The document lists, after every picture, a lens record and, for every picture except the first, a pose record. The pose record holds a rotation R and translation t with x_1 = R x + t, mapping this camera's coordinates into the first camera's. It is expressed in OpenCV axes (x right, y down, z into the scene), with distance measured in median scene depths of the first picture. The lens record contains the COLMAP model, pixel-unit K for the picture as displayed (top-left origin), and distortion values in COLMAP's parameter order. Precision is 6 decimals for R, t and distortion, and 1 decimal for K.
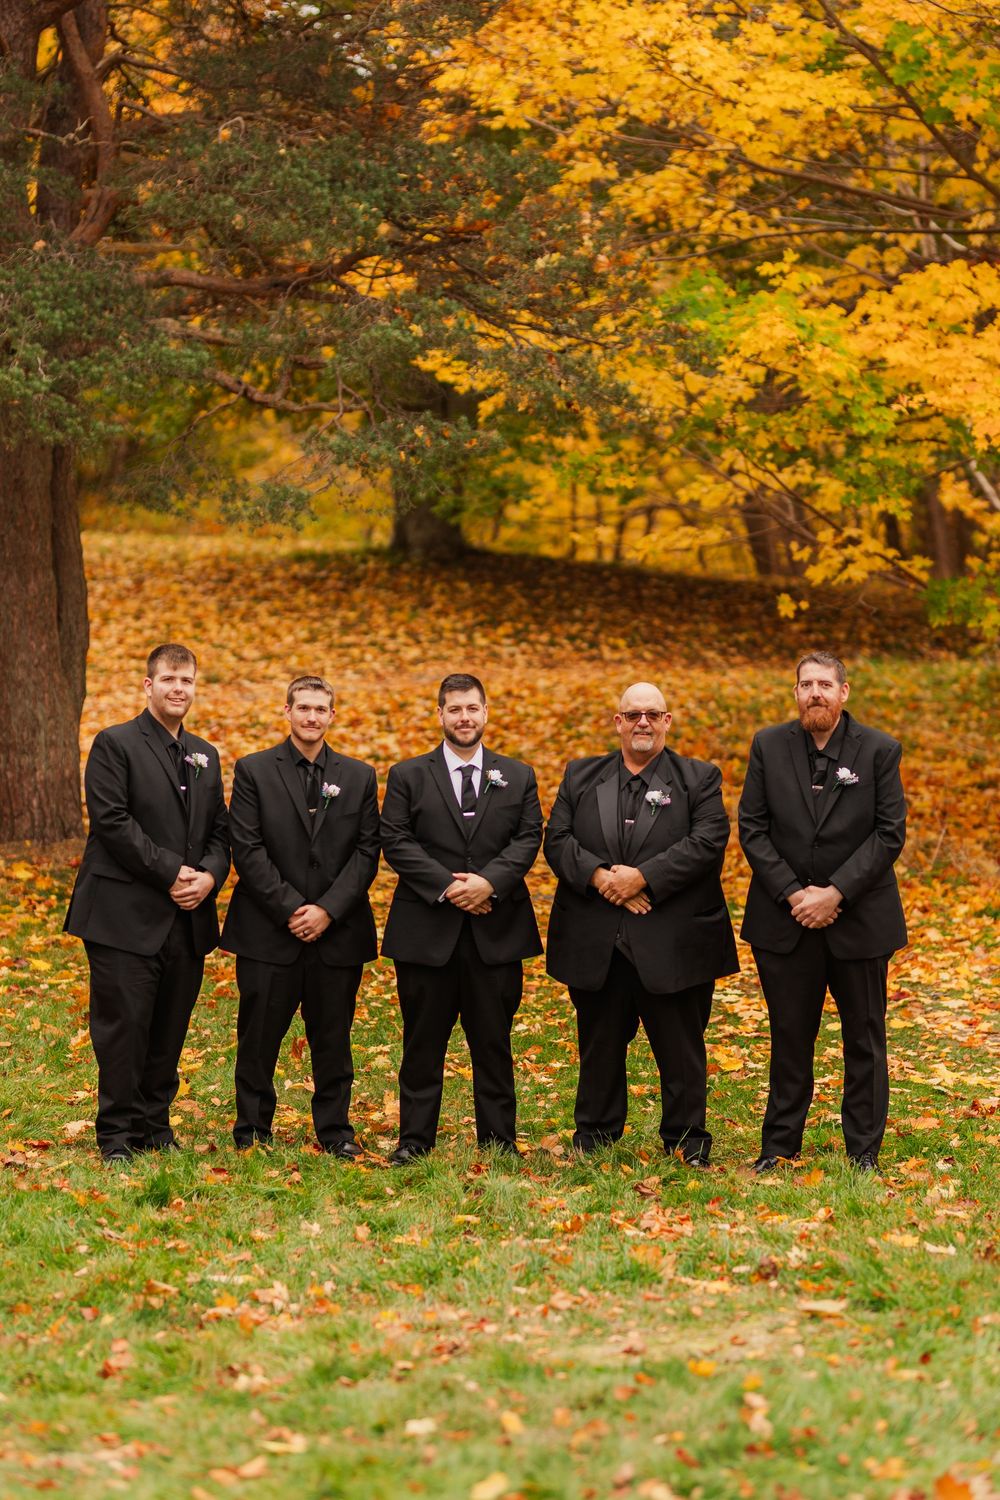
lens RADIAL K [[3817.9, 0, 500.0], [0, 3817.9, 750.0], [0, 0, 1]] dist [0.008367, 0.067534]
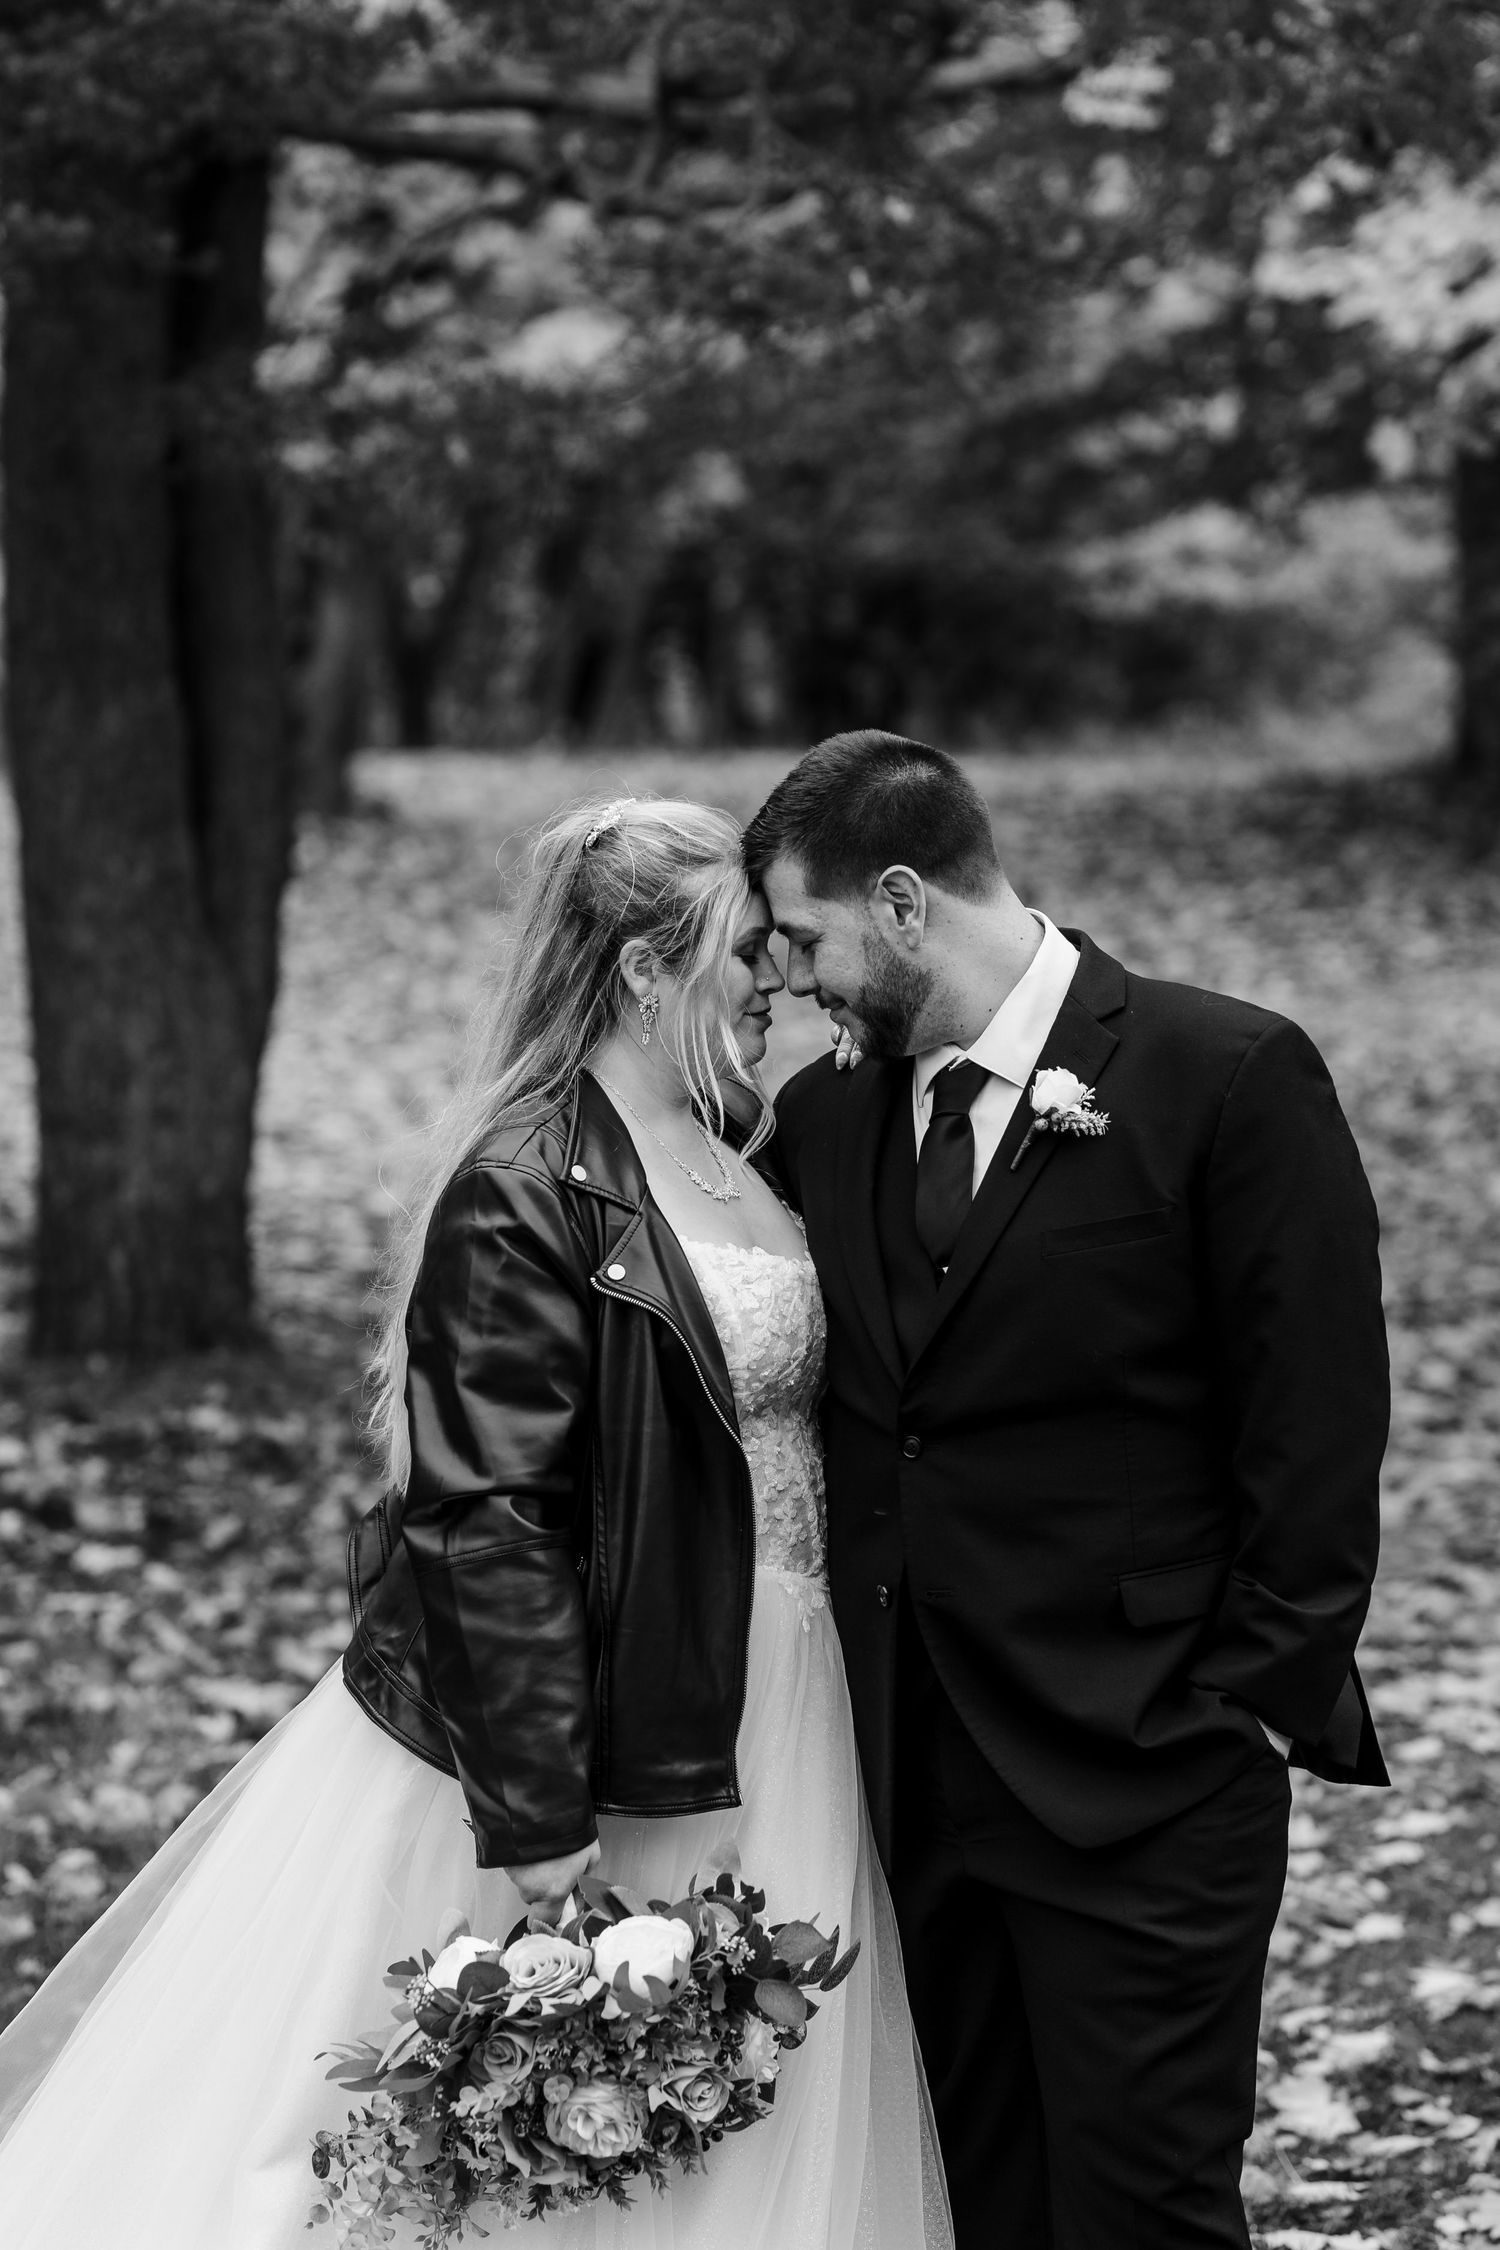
lens RADIAL K [[5335.4, 0, 750.0], [0, 5335.4, 1125.0], [0, 0, 1]] dist [0.074645, -0.753064]
pose [[0.977985, 0.004916, -0.208615, 0.048640], [-0.005737, 0.999978, -0.003333, 0.000813], [0.208594, 0.004456, 0.977992, 0.387061]]
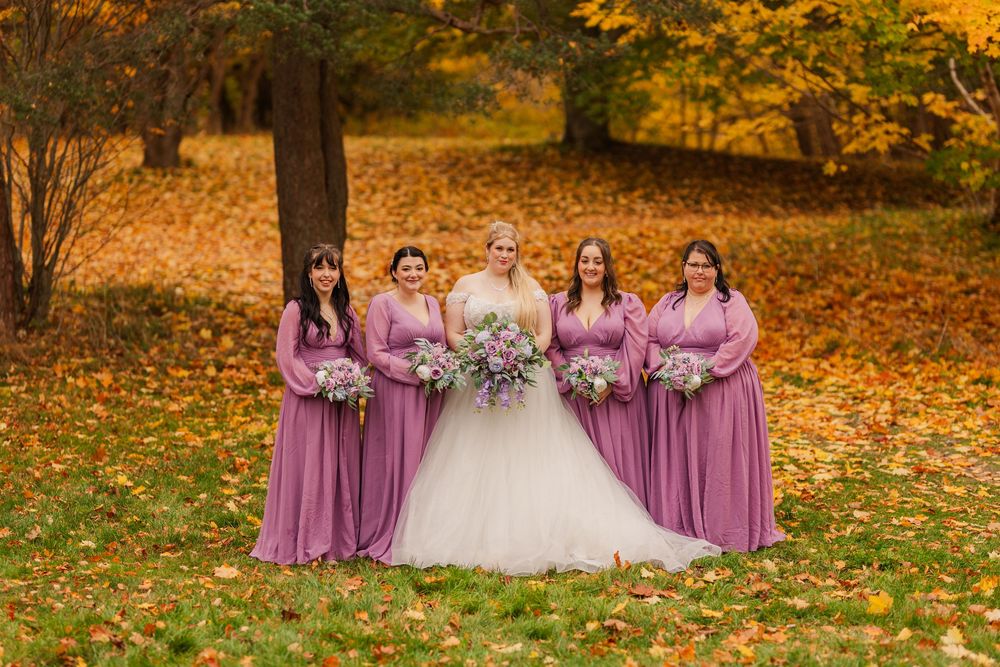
lens RADIAL K [[2350.9, 0, 483.2], [0, 2350.9, 338.0], [0, 0, 1]] dist [-0.008825, 0.310136]
pose [[0.997714, -0.011852, -0.066525, 0.001708], [0.013555, 0.999590, 0.025206, 0.001793], [0.066199, -0.026050, 0.997466, 0.097141]]
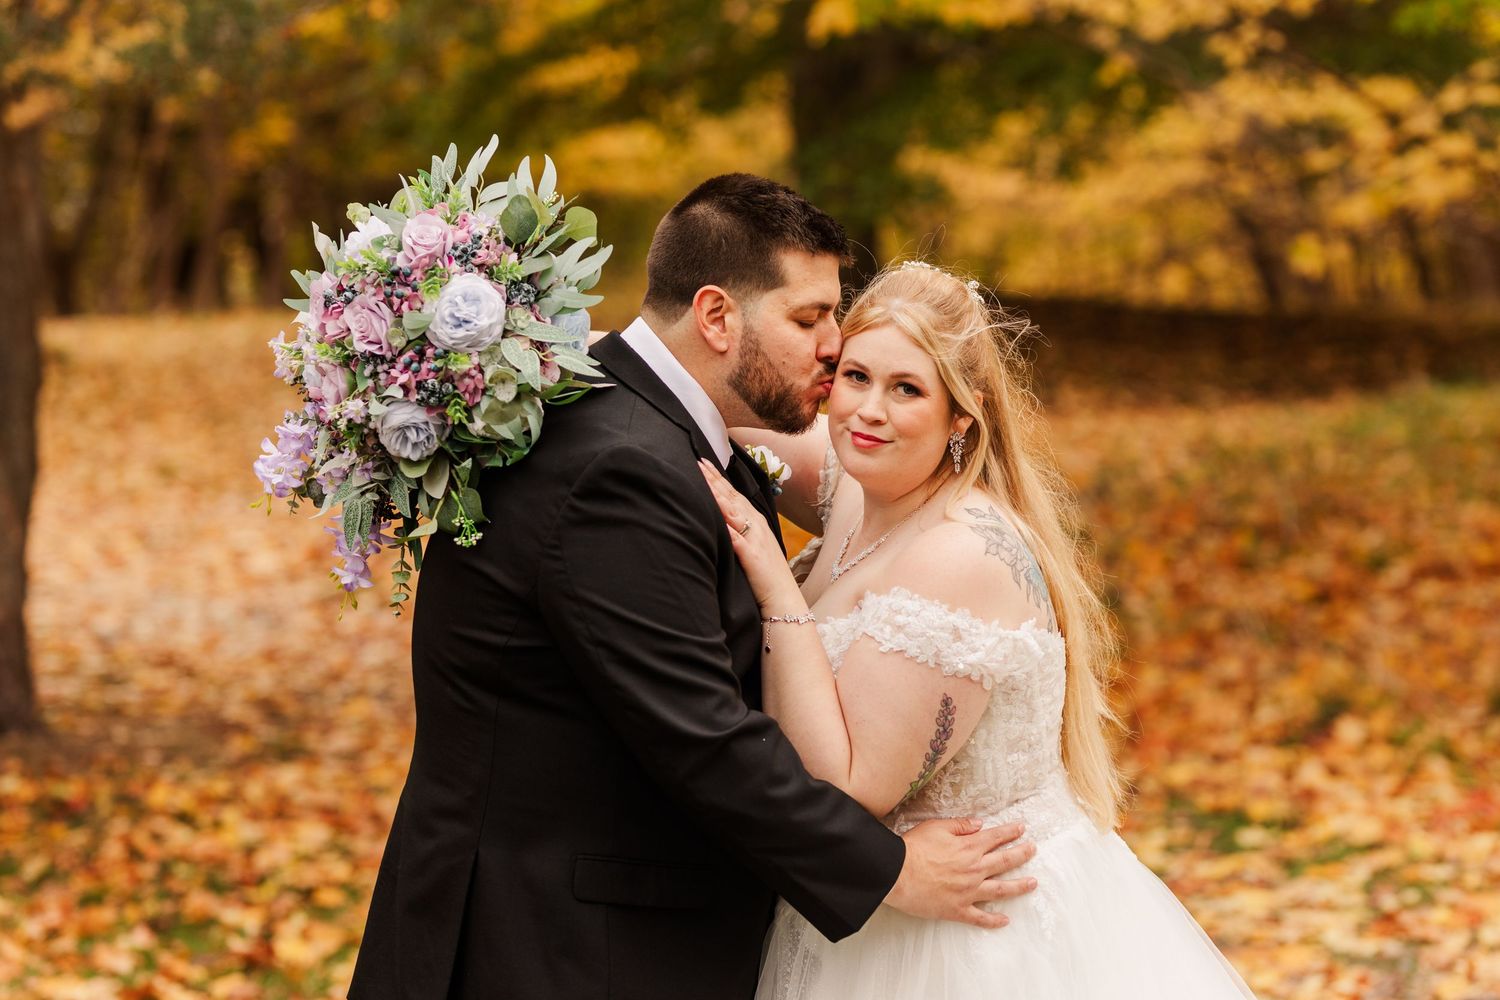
lens RADIAL K [[3556.9, 0, 720.1], [0, 3556.9, 501.1], [0, 0, 1]] dist [0.074645, -0.753064]
pose [[0.994598, -0.053639, -0.088866, 0.029241], [0.052341, 0.998487, -0.016875, 0.003007], [0.089637, 0.012133, 0.995901, 0.418462]]
